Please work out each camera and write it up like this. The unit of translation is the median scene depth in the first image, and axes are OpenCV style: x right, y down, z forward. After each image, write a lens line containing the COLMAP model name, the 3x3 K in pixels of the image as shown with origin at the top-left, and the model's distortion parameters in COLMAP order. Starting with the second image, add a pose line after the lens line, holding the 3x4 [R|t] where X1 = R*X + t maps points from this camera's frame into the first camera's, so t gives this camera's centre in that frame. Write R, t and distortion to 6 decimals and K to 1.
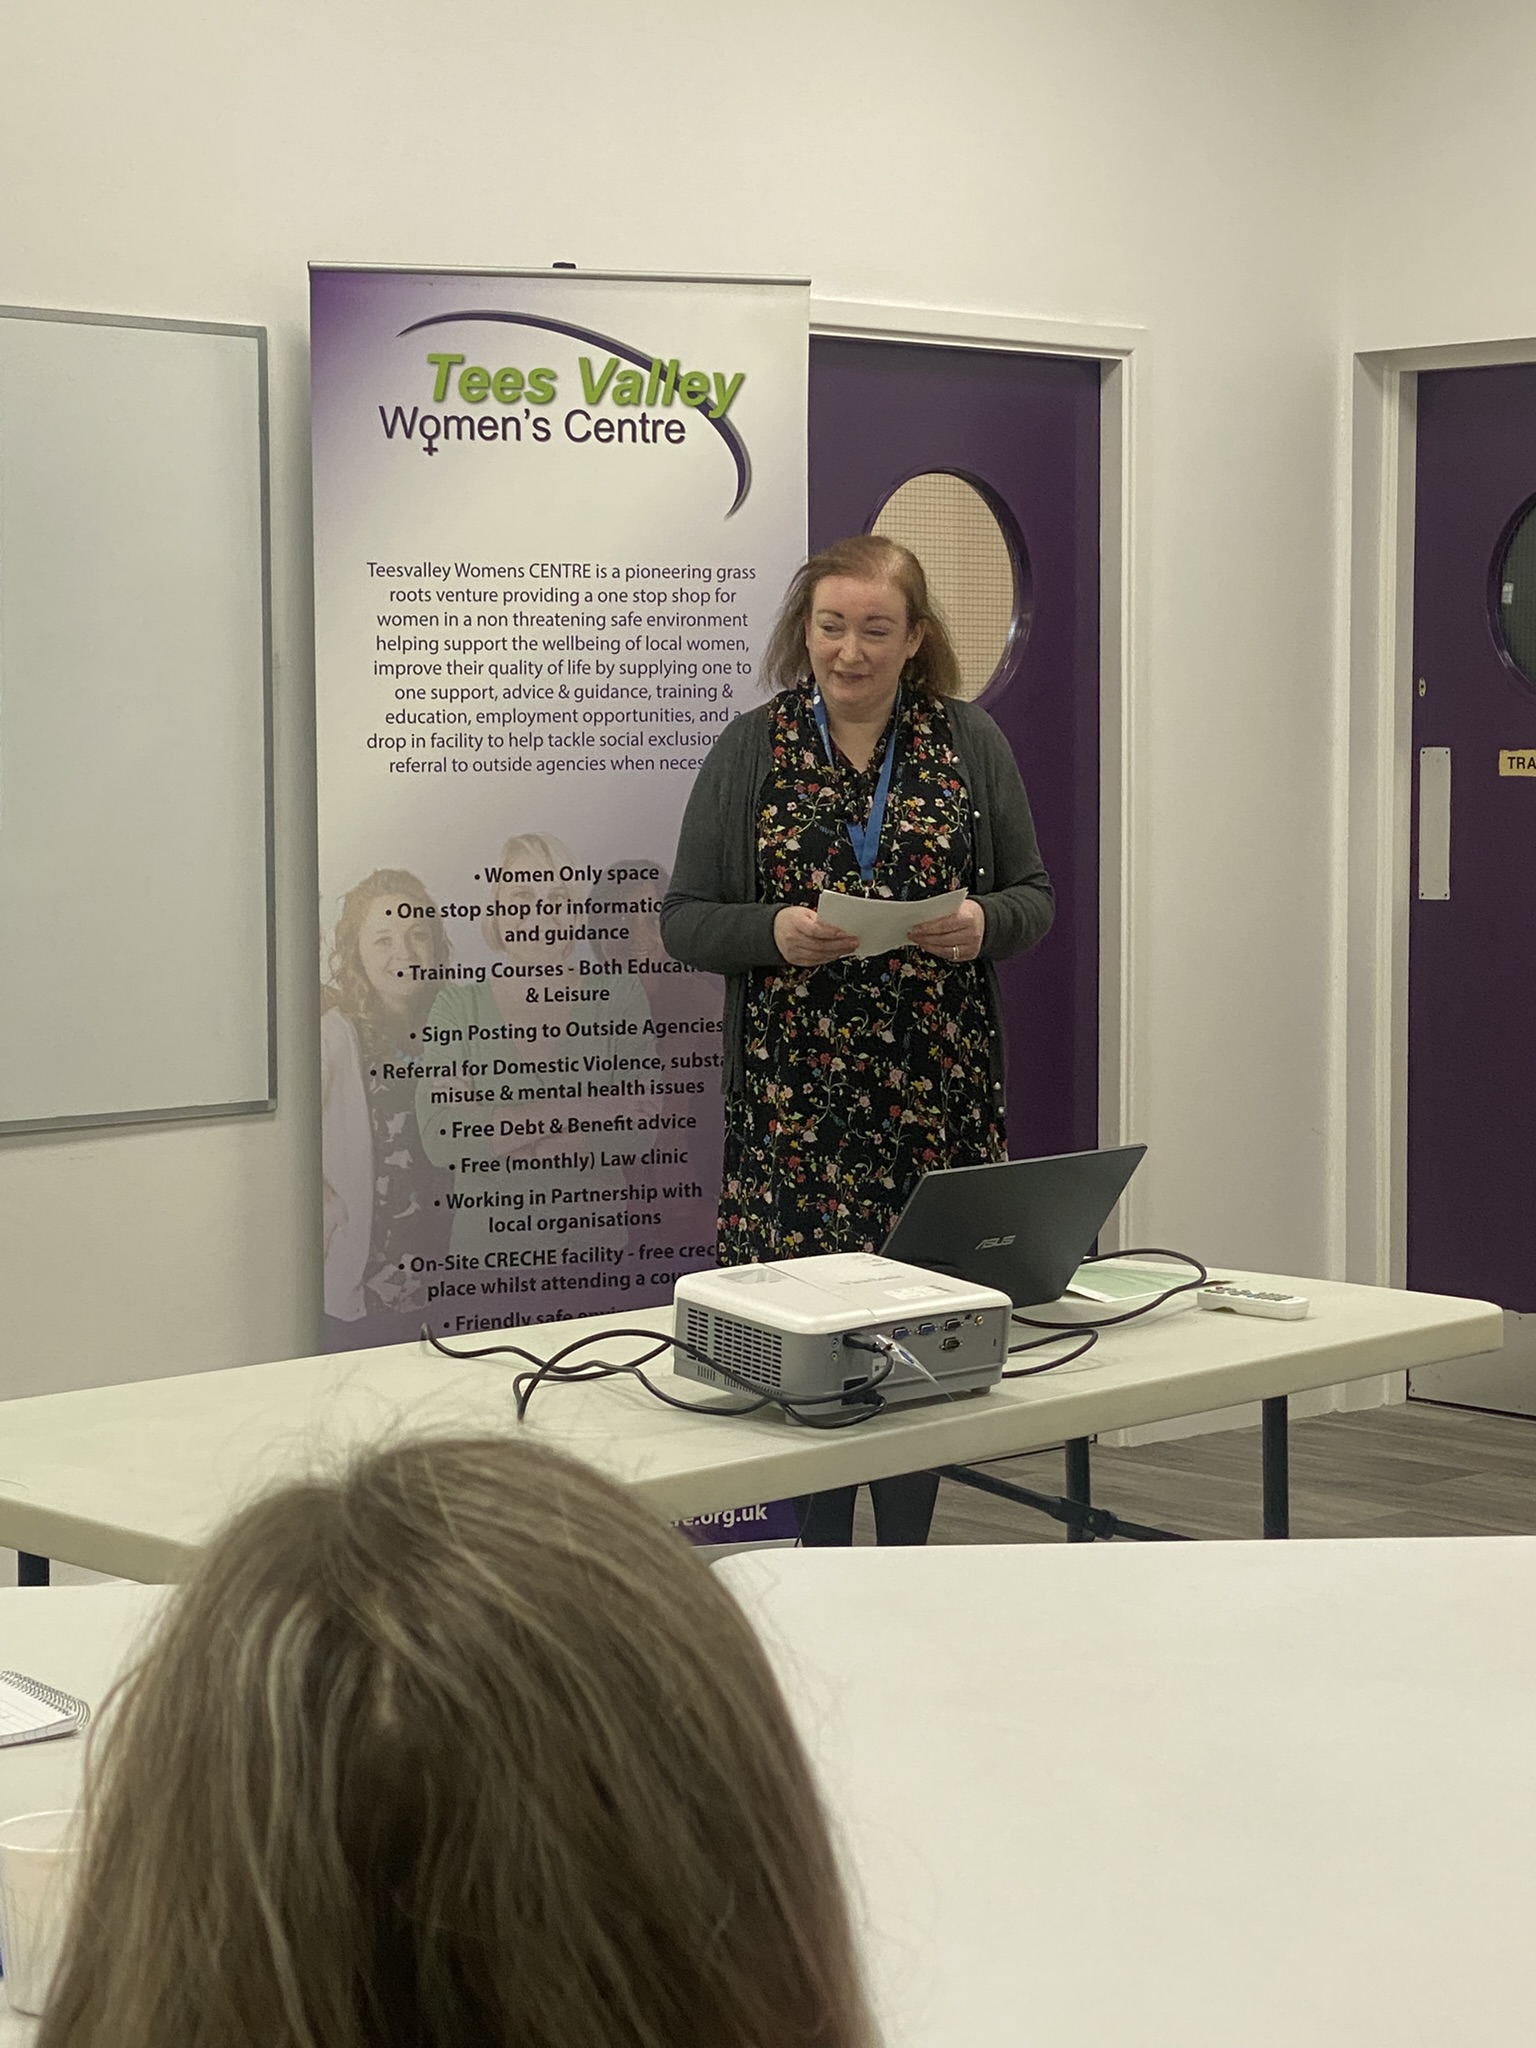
lens RADIAL K [[4333.7, 0, 691.6], [0, 4333.7, 1111.6], [0, 0, 1]] dist [0.068610, 0.000000]
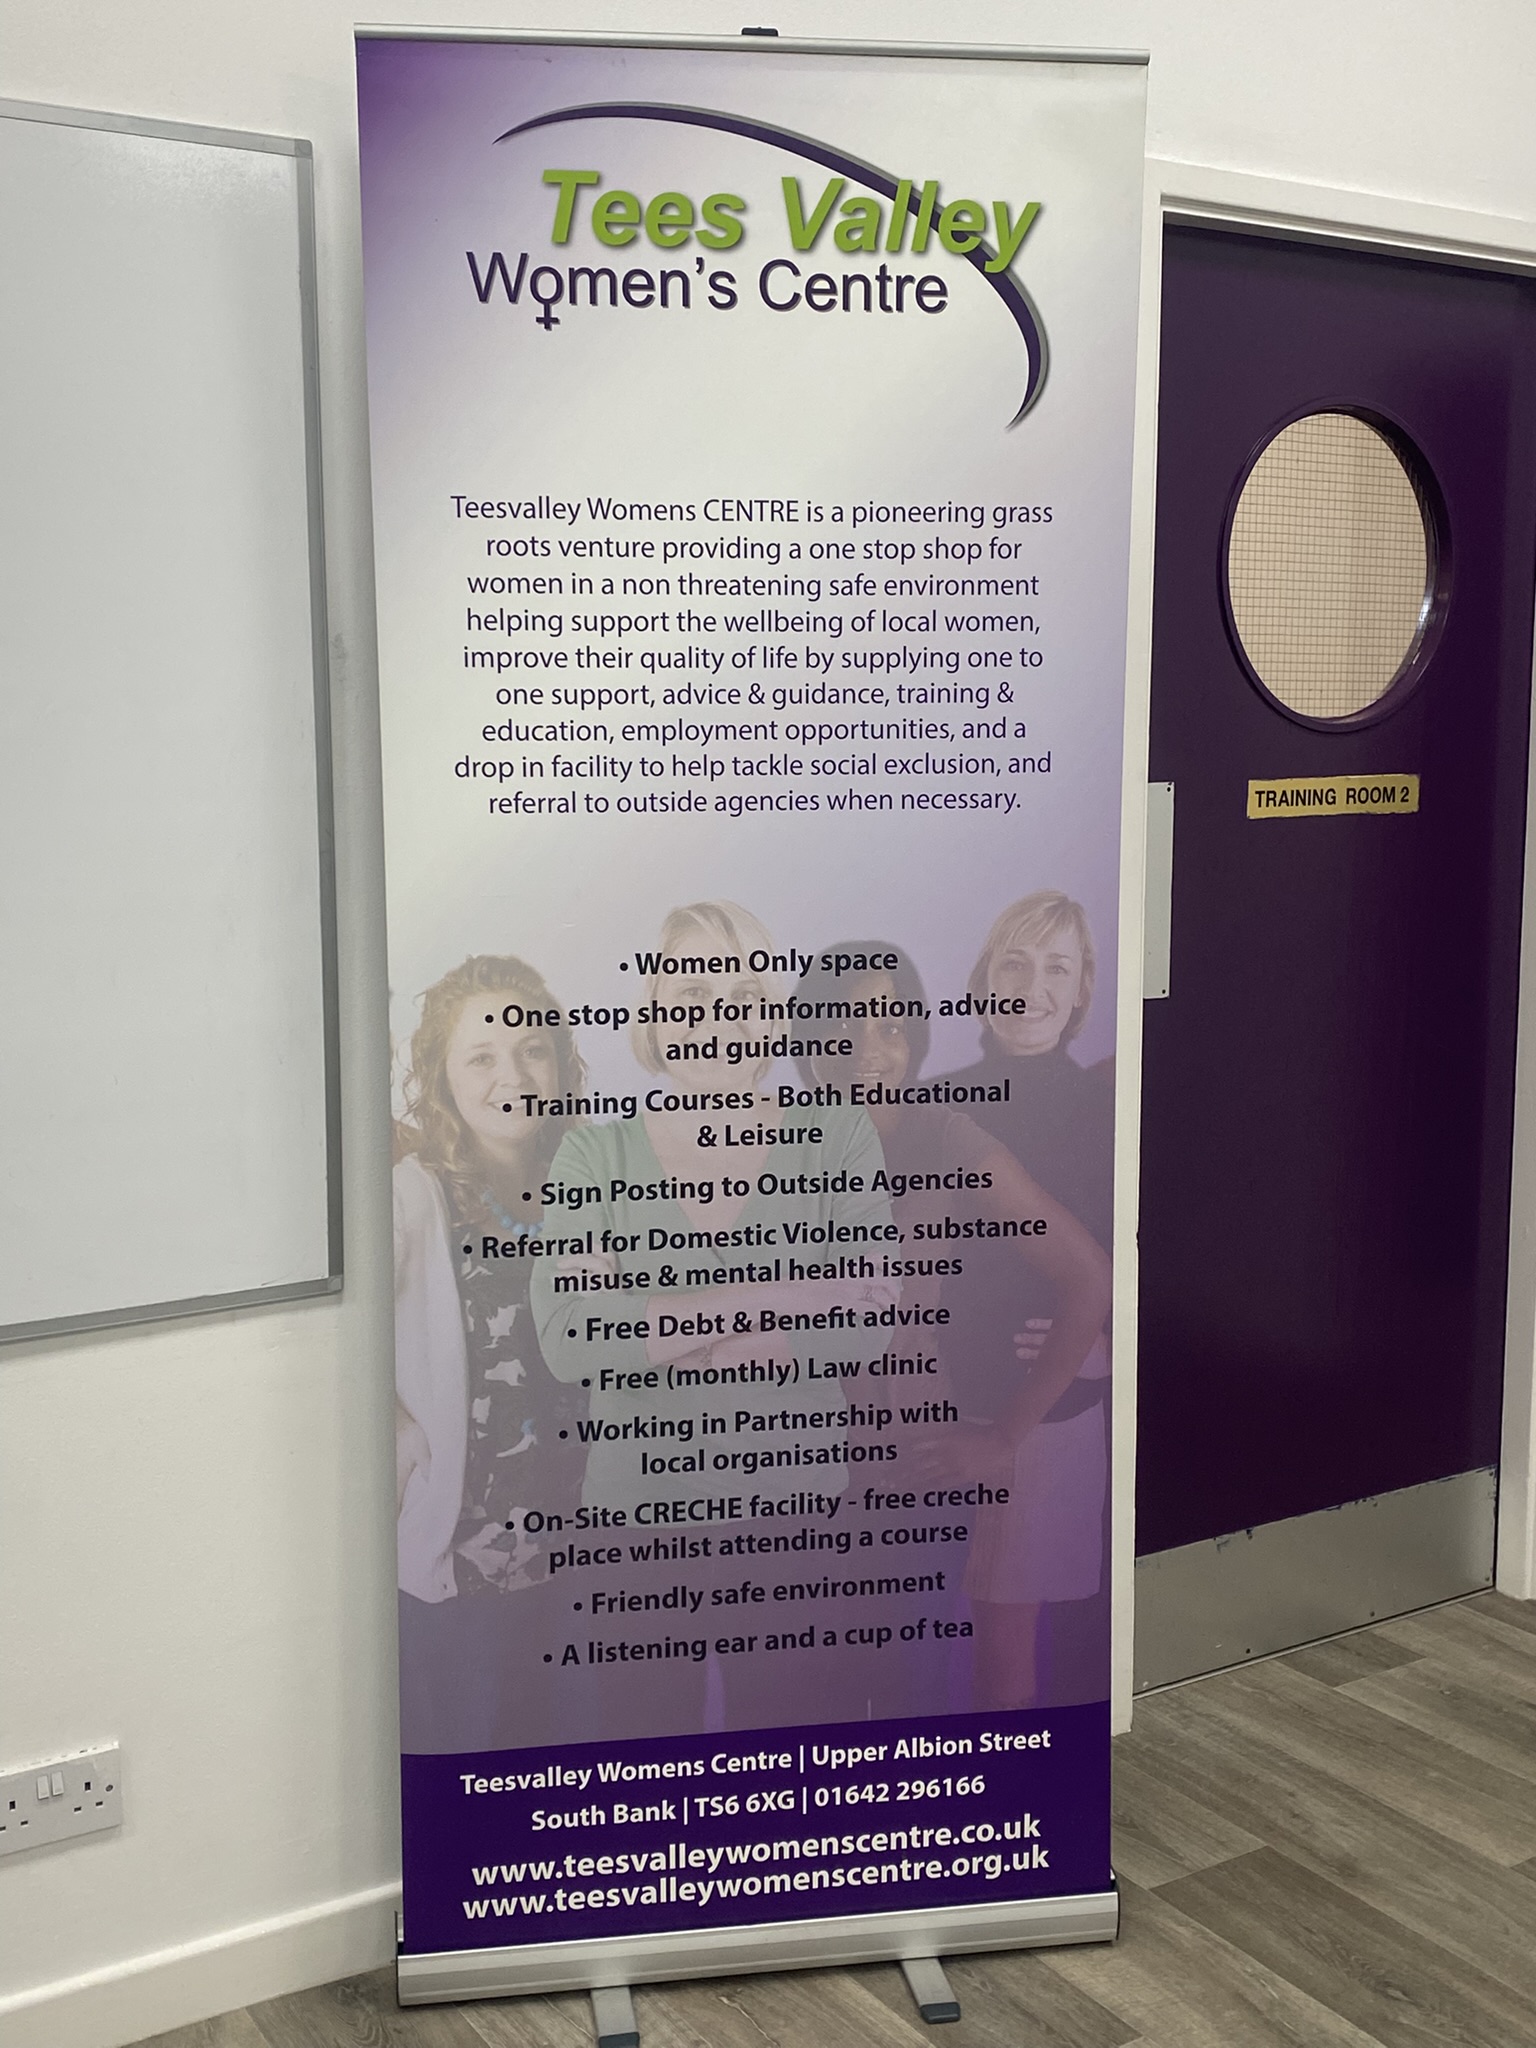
lens RADIAL K [[2350.3, 0, 746.5], [0, 2350.3, 1016.0], [0, 0, 1]] dist [0.112645, 0.000000]
pose [[0.984694, 0.025221, -0.172455, 0.033586], [-0.018735, 0.999058, 0.039138, -0.061105], [0.173280, -0.035308, 0.984240, 0.638177]]
